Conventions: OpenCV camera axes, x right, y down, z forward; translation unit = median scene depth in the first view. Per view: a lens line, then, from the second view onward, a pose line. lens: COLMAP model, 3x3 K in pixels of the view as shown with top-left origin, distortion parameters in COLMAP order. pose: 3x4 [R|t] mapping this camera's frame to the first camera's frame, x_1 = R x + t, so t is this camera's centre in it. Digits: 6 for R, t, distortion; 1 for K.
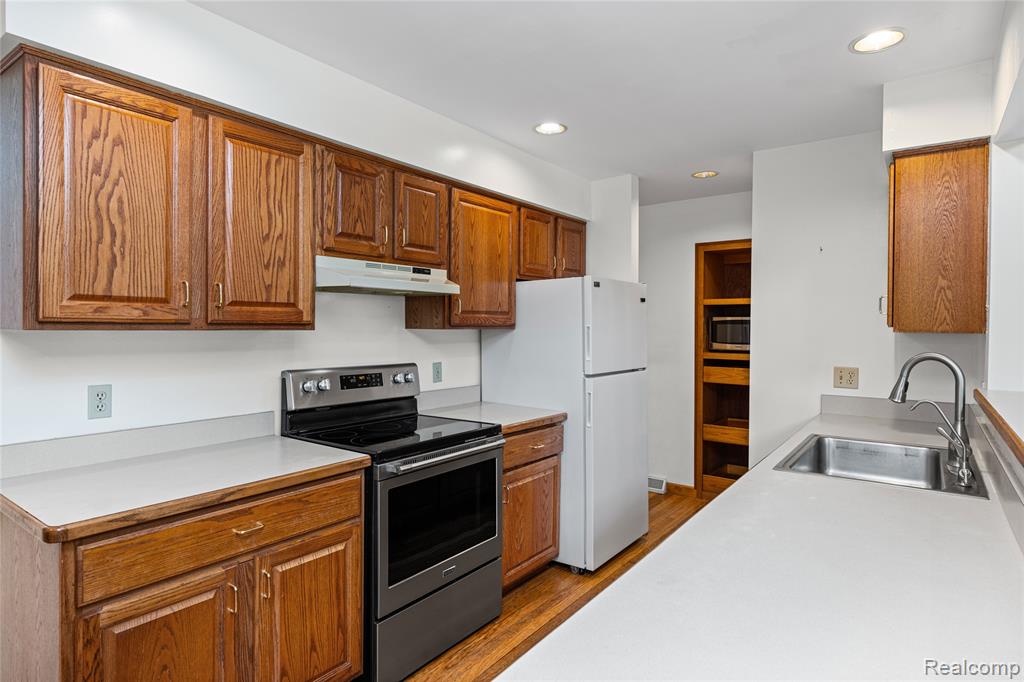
lens RADIAL K [[561.8, 0, 500.0], [0, 561.8, 329.1], [0, 0, 1]] dist [0.002898, -0.002702]
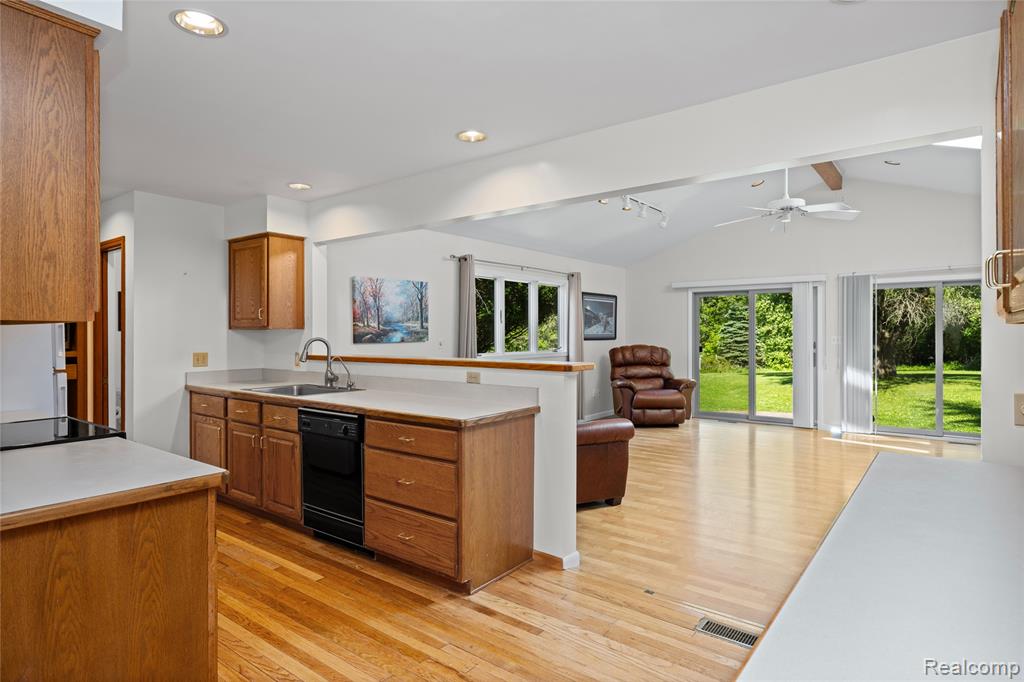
lens RADIAL K [[561.8, 0, 510.3], [0, 561.8, 333.5], [0, 0, 1]] dist [0.002898, -0.002702]
pose [[0.014195, -0.007353, 0.999872, -1.007746], [0.007320, 0.999947, 0.007249, 0.011922], [-0.999872, 0.007216, 0.014248, 0.148575]]
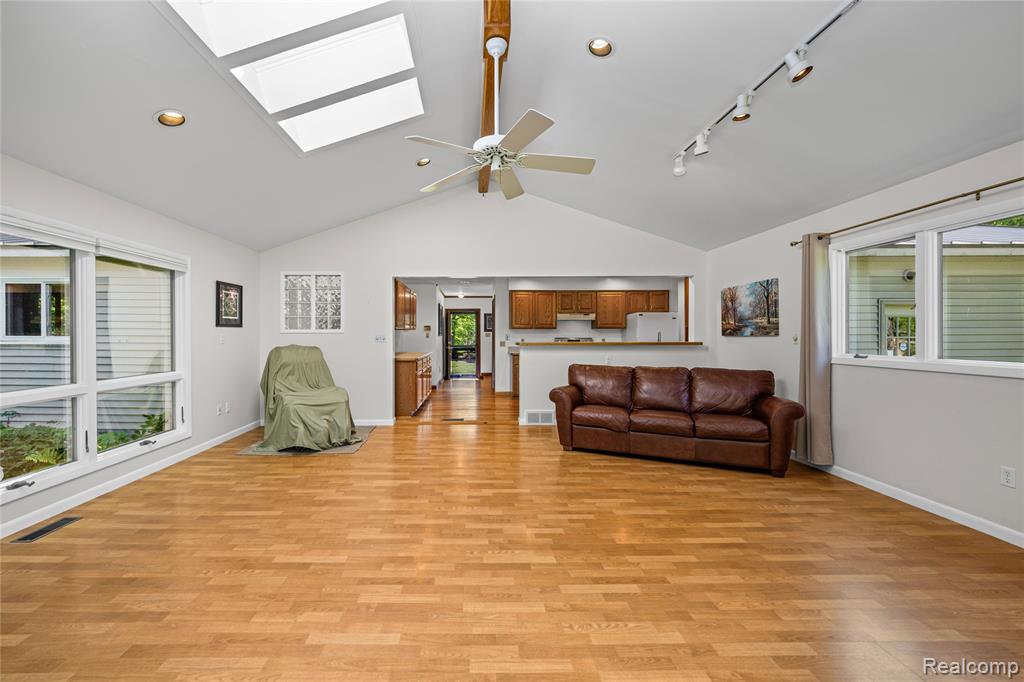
lens RADIAL K [[395.1, 0, 471.3], [0, 395.1, 334.7], [0, 0, 1]] dist [-0.001410, -0.000232]
pose [[0.601988, -0.006640, -0.798478, 1.638714], [0.004283, 0.999978, -0.005087, 0.053433], [0.798494, -0.000358, 0.602003, -1.388107]]
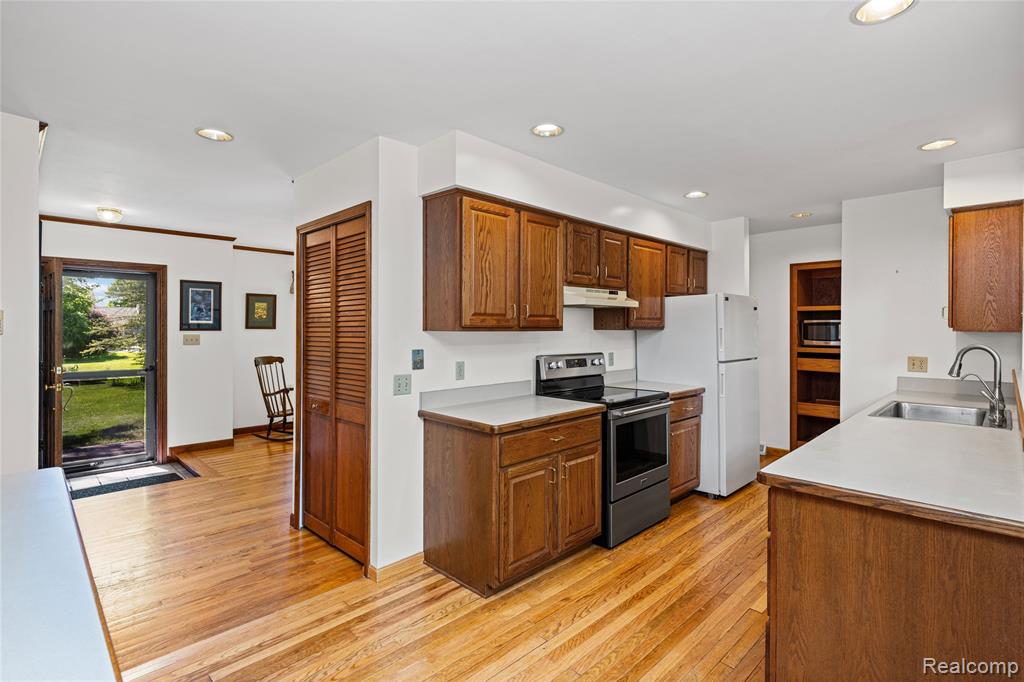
lens RADIAL K [[493.1, 0, 505.4], [0, 493.1, 326.7], [0, 0, 1]] dist [0.005932, -0.006430]
pose [[0.989460, -0.003941, -0.144755, -0.236362], [0.003093, 0.999977, -0.006084, -0.002021], [0.144776, 0.005572, 0.989449, -0.387732]]
